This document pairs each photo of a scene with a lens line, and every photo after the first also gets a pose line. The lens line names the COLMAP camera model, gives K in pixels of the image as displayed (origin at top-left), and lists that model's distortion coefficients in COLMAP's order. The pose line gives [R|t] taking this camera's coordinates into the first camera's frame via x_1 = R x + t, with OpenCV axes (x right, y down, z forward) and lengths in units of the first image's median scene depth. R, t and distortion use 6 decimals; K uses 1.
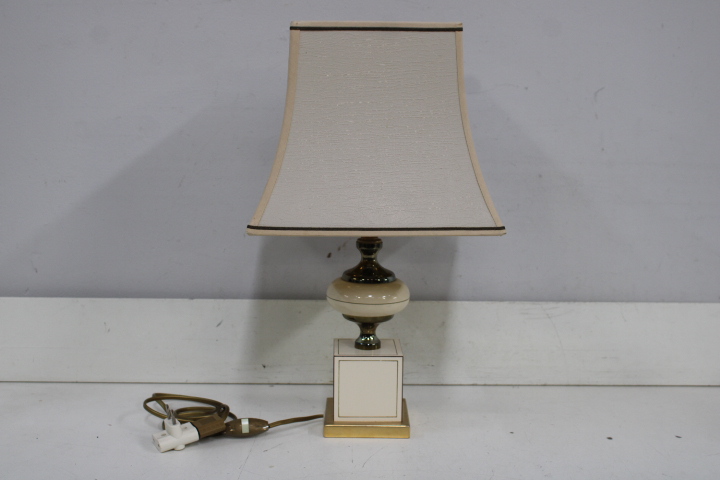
lens RADIAL K [[927.0, 0, 367.1], [0, 927.0, 233.5], [0, 0, 1]] dist [-0.062896, 0.000000]
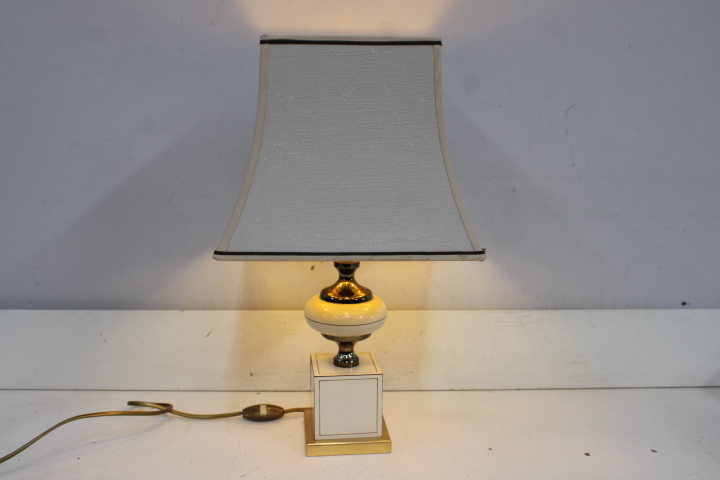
lens RADIAL K [[719.4, 0, 357.1], [0, 719.4, 240.9], [0, 0, 1]] dist [-0.115123, 0.000000]
pose [[0.999946, -0.008451, -0.006094, 0.015115], [0.008542, 0.999850, 0.015069, -0.019501], [0.005966, -0.015121, 0.999868, 0.197458]]
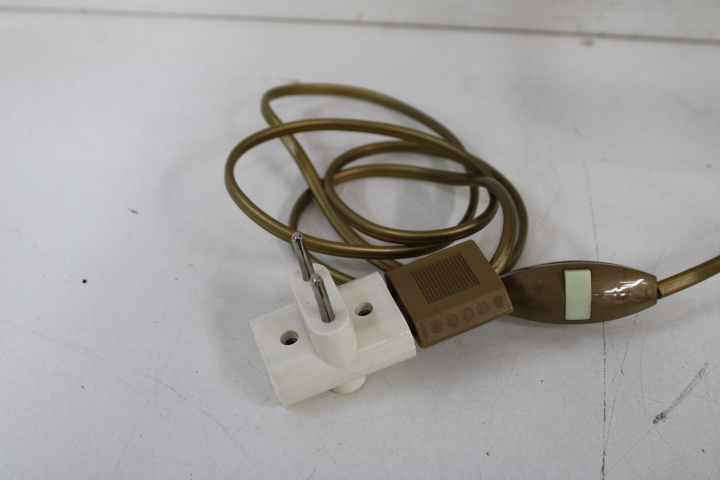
lens RADIAL K [[927.0, 0, 361.7], [0, 927.0, 240.9], [0, 0, 1]] dist [-0.062896, 0.000000]
pose [[0.984663, 0.087637, -0.150858, -0.132106], [0.005505, 0.848648, 0.528930, 0.038509], [0.174379, -0.521648, 0.835150, 0.648868]]
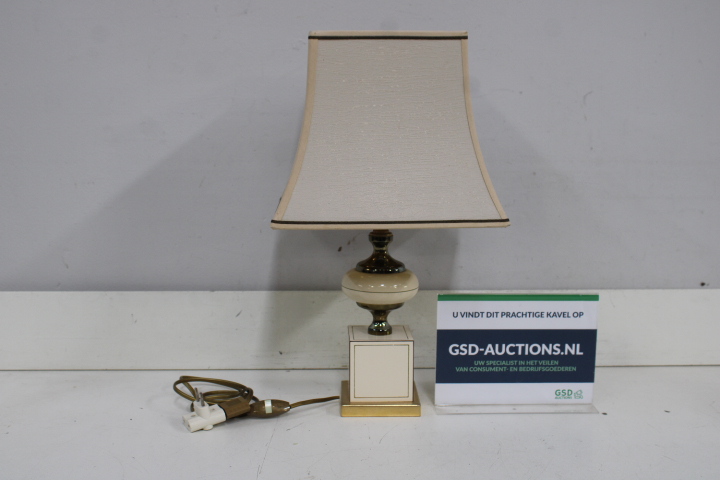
lens RADIAL K [[869.2, 0, 366.0], [0, 869.2, 228.5], [0, 0, 1]] dist [-0.076887, 0.000000]
pose [[0.999841, -0.011063, 0.014014, -0.025333], [0.011156, 0.999916, -0.006566, 0.006744], [-0.013940, 0.006721, 0.999880, -0.010529]]
